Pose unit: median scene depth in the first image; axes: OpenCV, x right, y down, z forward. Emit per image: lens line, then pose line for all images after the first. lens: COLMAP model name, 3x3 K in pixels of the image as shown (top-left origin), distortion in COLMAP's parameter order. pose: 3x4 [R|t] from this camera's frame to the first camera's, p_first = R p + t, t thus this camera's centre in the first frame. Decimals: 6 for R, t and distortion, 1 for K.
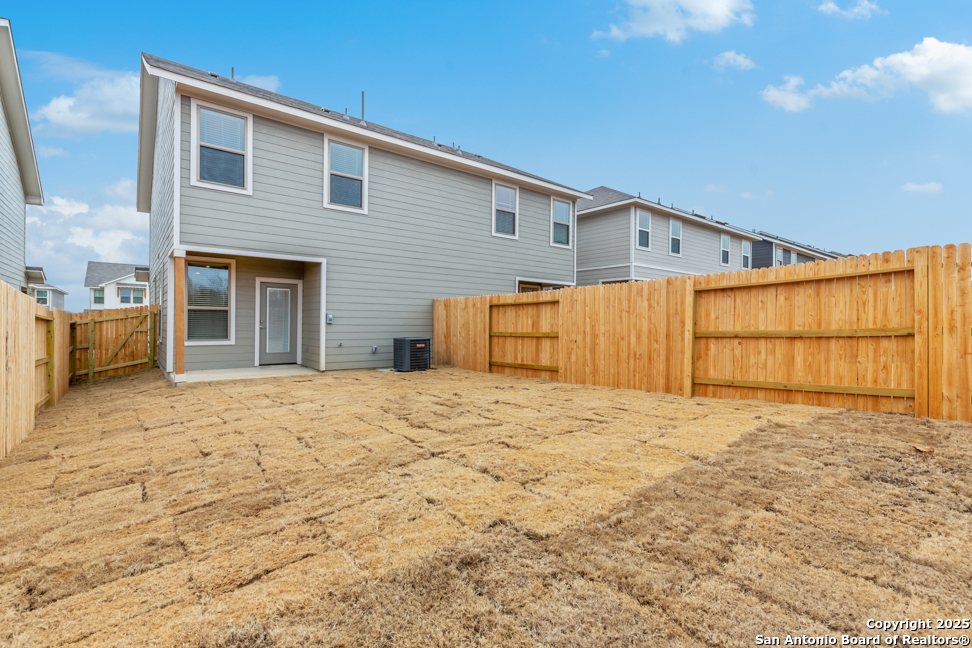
lens RADIAL K [[441.7, 0, 486.9], [0, 441.7, 323.6], [0, 0, 1]] dist [0.017800, -0.006044]
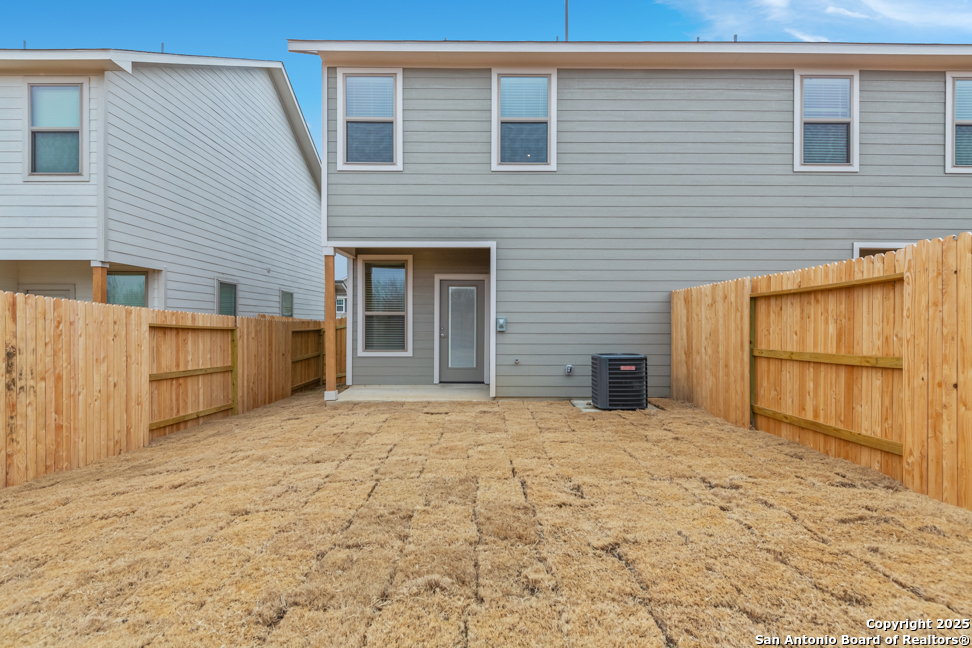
lens RADIAL K [[497.5, 0, 486.2], [0, 497.5, 323.9], [0, 0, 1]] dist [0.013566, -0.003069]
pose [[0.786999, -0.007724, -0.616906, 0.121604], [0.004314, 0.999966, -0.007018, -0.007206], [0.616939, 0.002862, 0.787005, 0.353897]]
